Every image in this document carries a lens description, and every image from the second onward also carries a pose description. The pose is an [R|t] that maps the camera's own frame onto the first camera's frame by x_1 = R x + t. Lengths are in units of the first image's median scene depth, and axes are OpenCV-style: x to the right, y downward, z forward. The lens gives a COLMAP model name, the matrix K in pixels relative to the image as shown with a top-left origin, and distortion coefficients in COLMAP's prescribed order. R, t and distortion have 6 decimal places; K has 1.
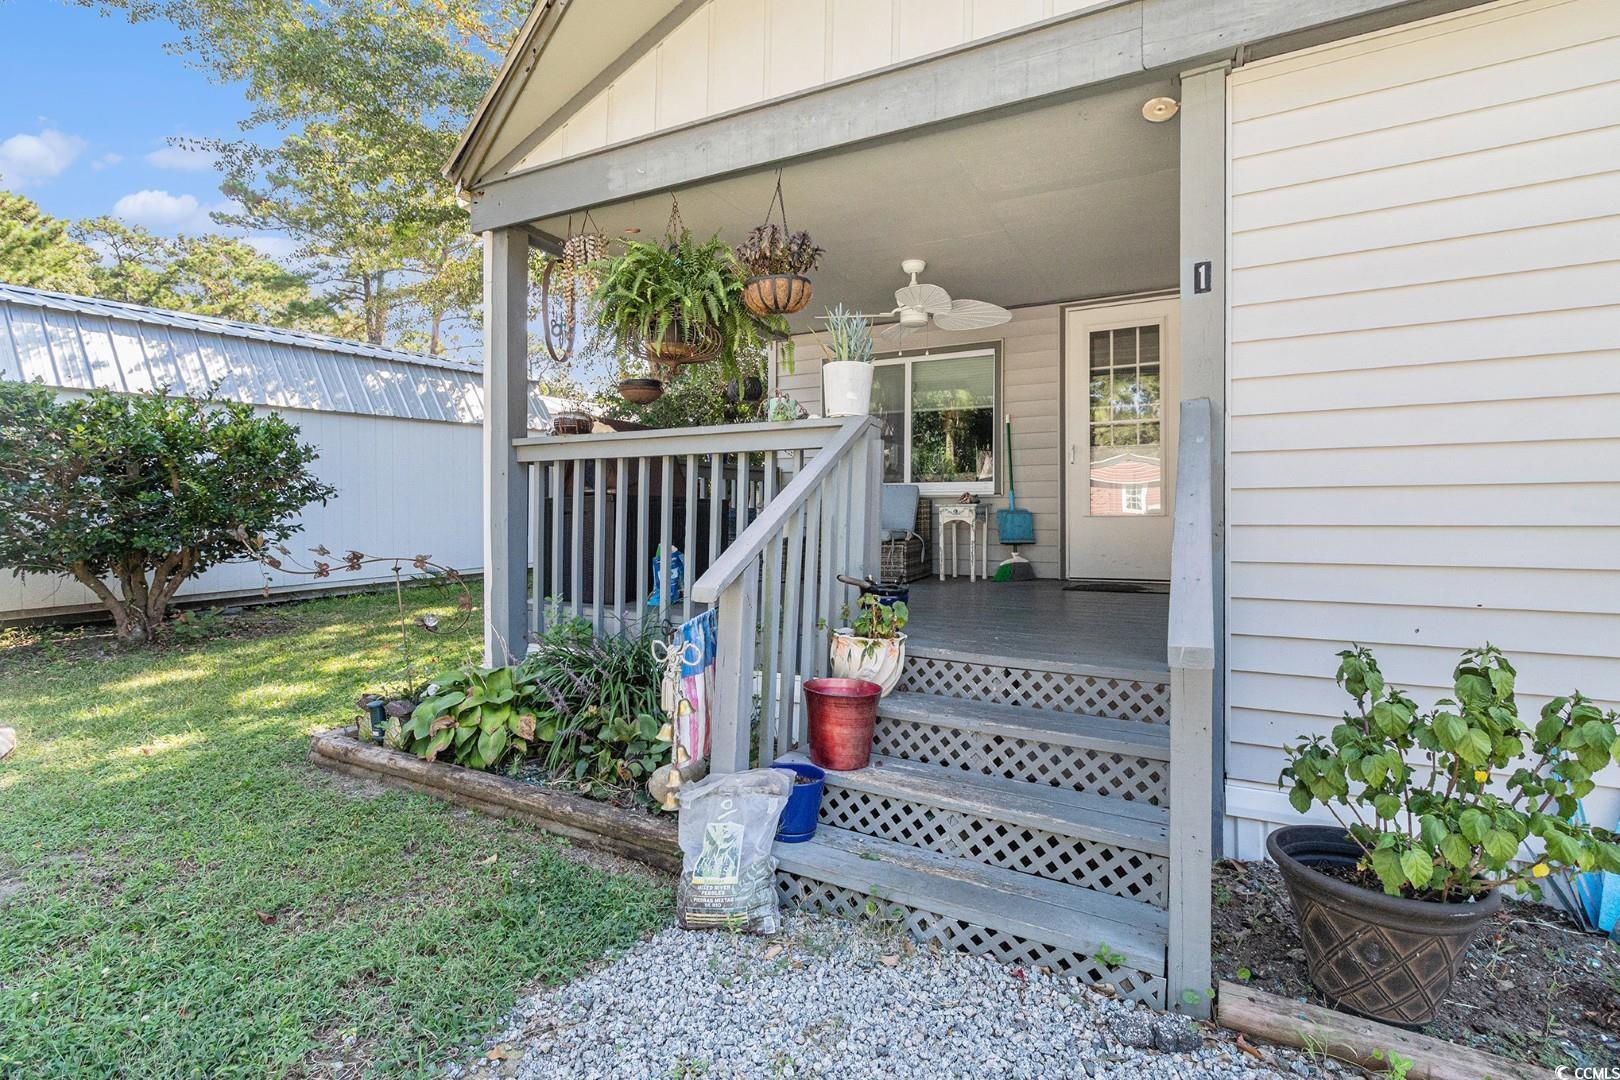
lens RADIAL K [[739.6, 0, 808.9], [0, 739.6, 501.8], [0, 0, 1]] dist [-0.000154, 0.000110]
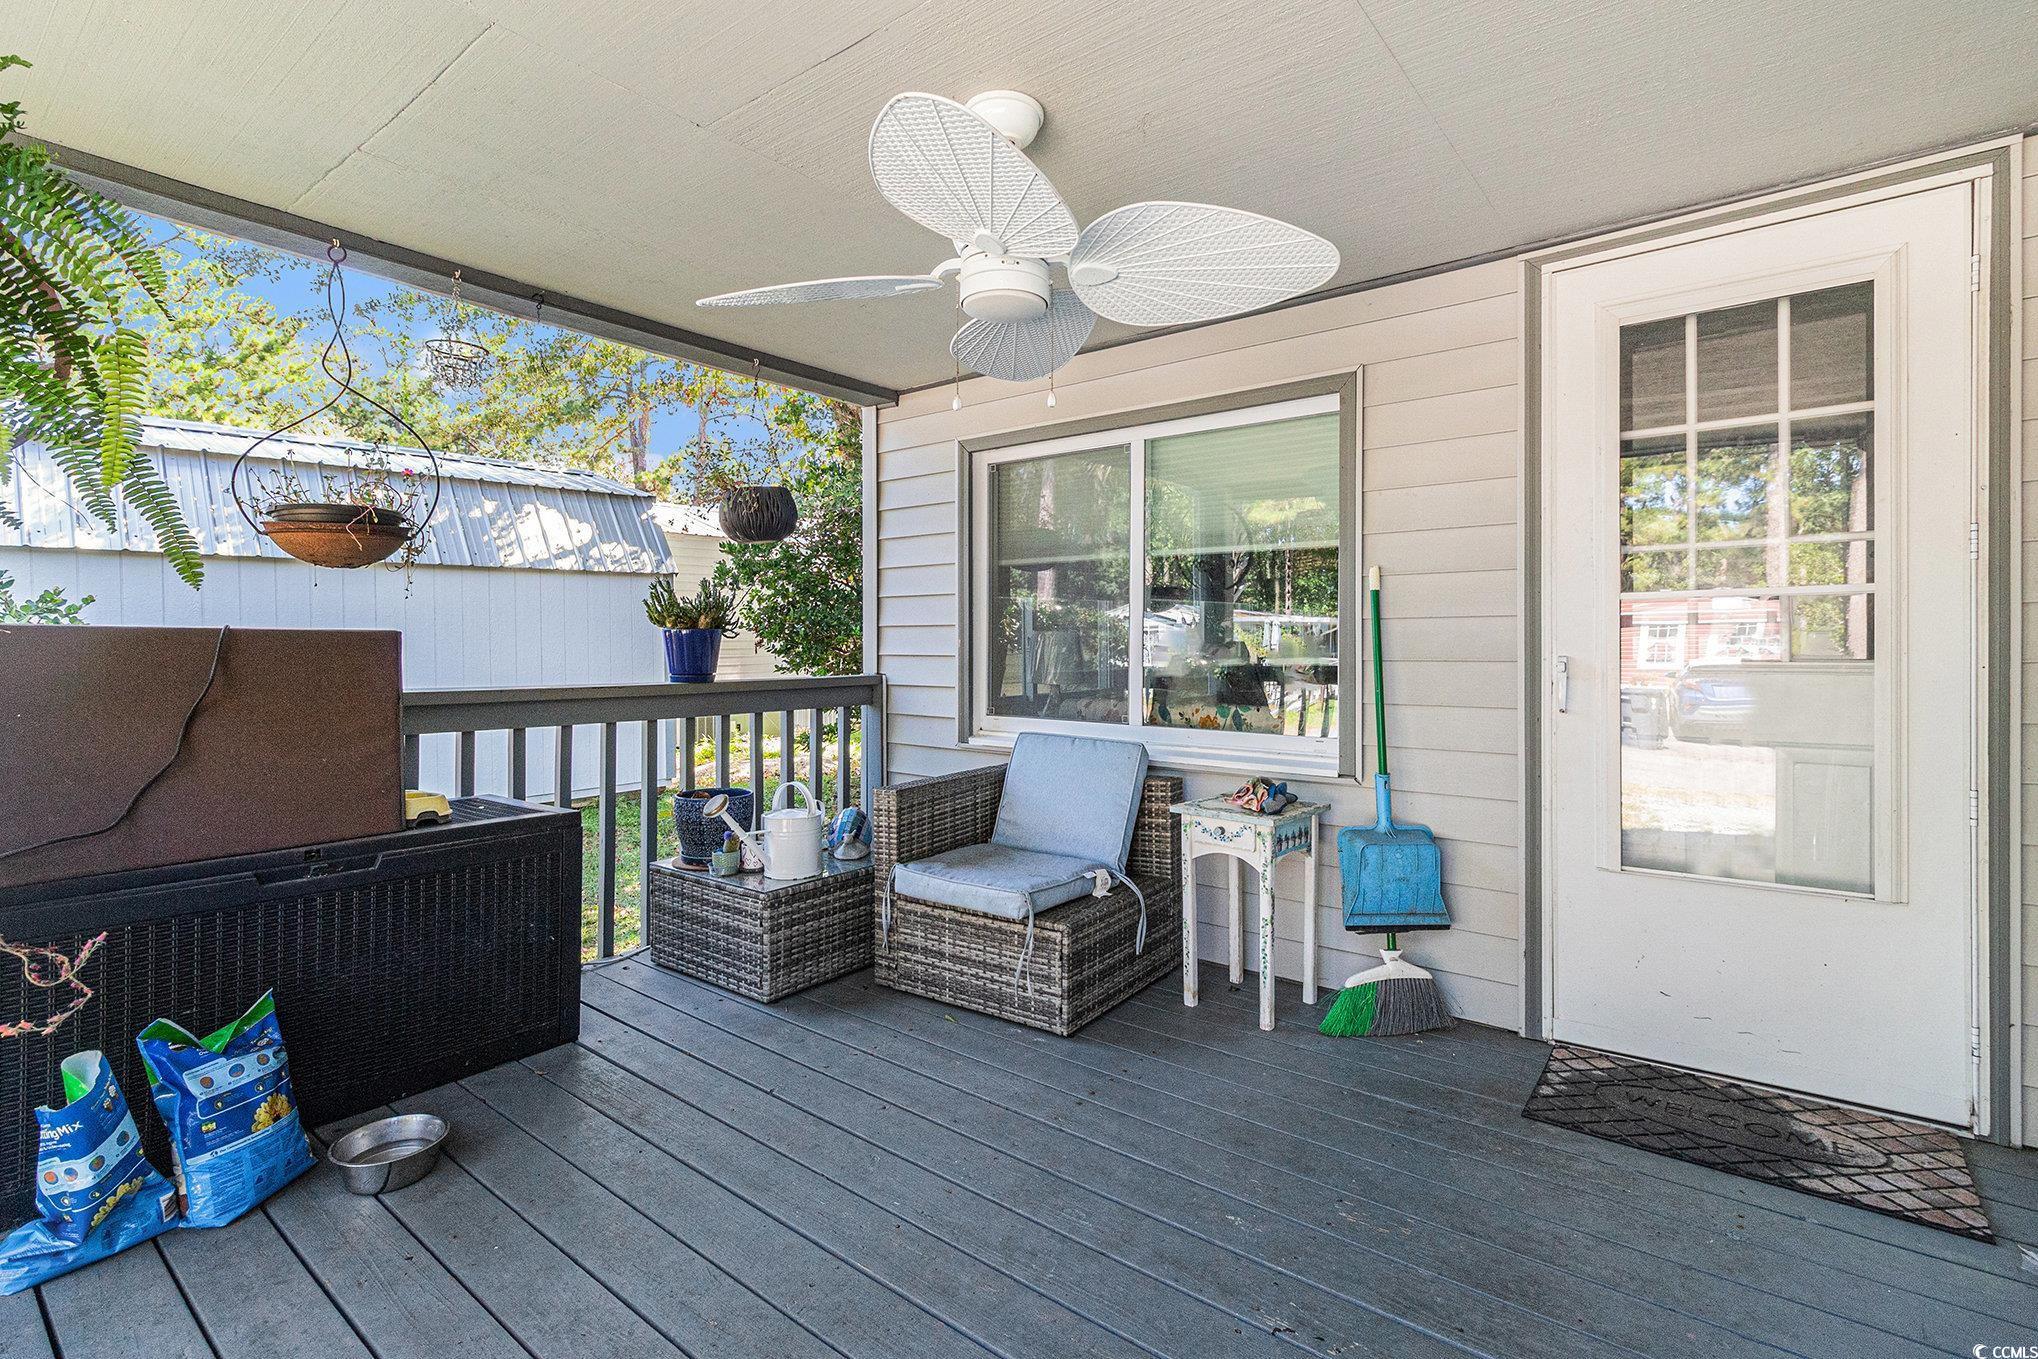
lens RADIAL K [[930.4, 0, 1017.6], [0, 930.4, 631.5], [0, 0, 1]] dist [-0.000154, 0.000110]
pose [[0.982883, -0.001430, -0.184227, 0.178707], [0.001423, 0.999999, -0.000169, -0.086048], [0.184227, -0.000096, 0.982884, 0.504814]]
